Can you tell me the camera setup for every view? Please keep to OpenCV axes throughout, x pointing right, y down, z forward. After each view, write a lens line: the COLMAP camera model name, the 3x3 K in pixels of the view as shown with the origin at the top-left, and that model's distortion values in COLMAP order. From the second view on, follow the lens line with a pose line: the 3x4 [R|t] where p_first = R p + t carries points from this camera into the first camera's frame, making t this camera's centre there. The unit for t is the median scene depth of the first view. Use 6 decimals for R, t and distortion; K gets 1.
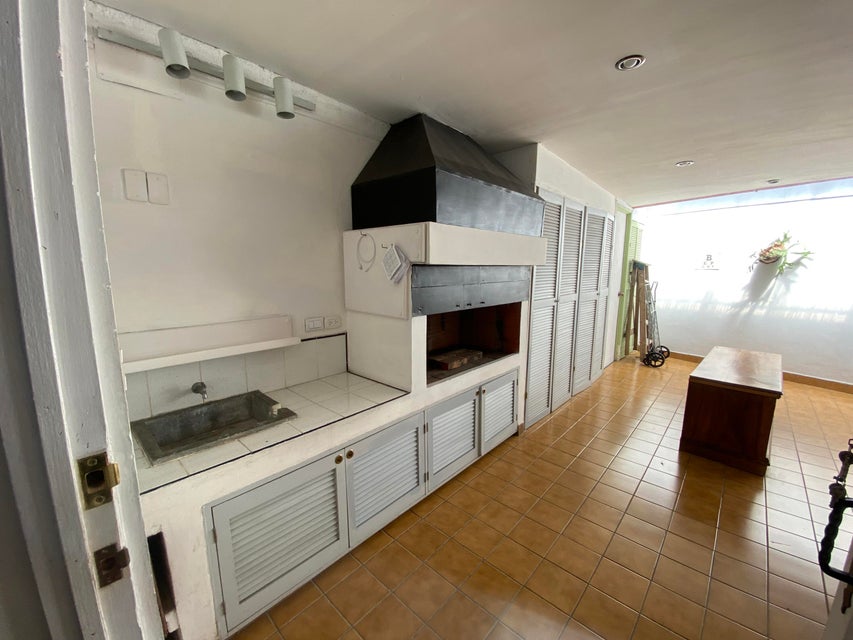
lens RADIAL K [[349.0, 0, 426.5], [0, 349.0, 320.0], [0, 0, 1]] dist [-0.002755, -0.000830]
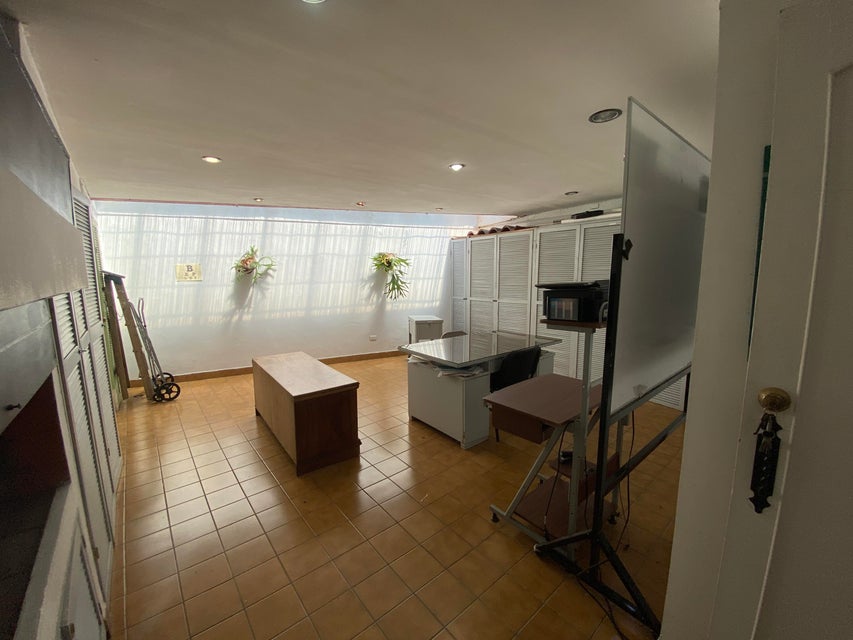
lens RADIAL K [[349.0, 0, 426.5], [0, 349.0, 320.0], [0, 0, 1]] dist [-0.002755, -0.000830]
pose [[0.118856, -0.146901, 0.981984, -0.064137], [0.162545, 0.978531, 0.126711, -0.064621], [-0.979516, 0.144557, 0.140182, 0.292298]]
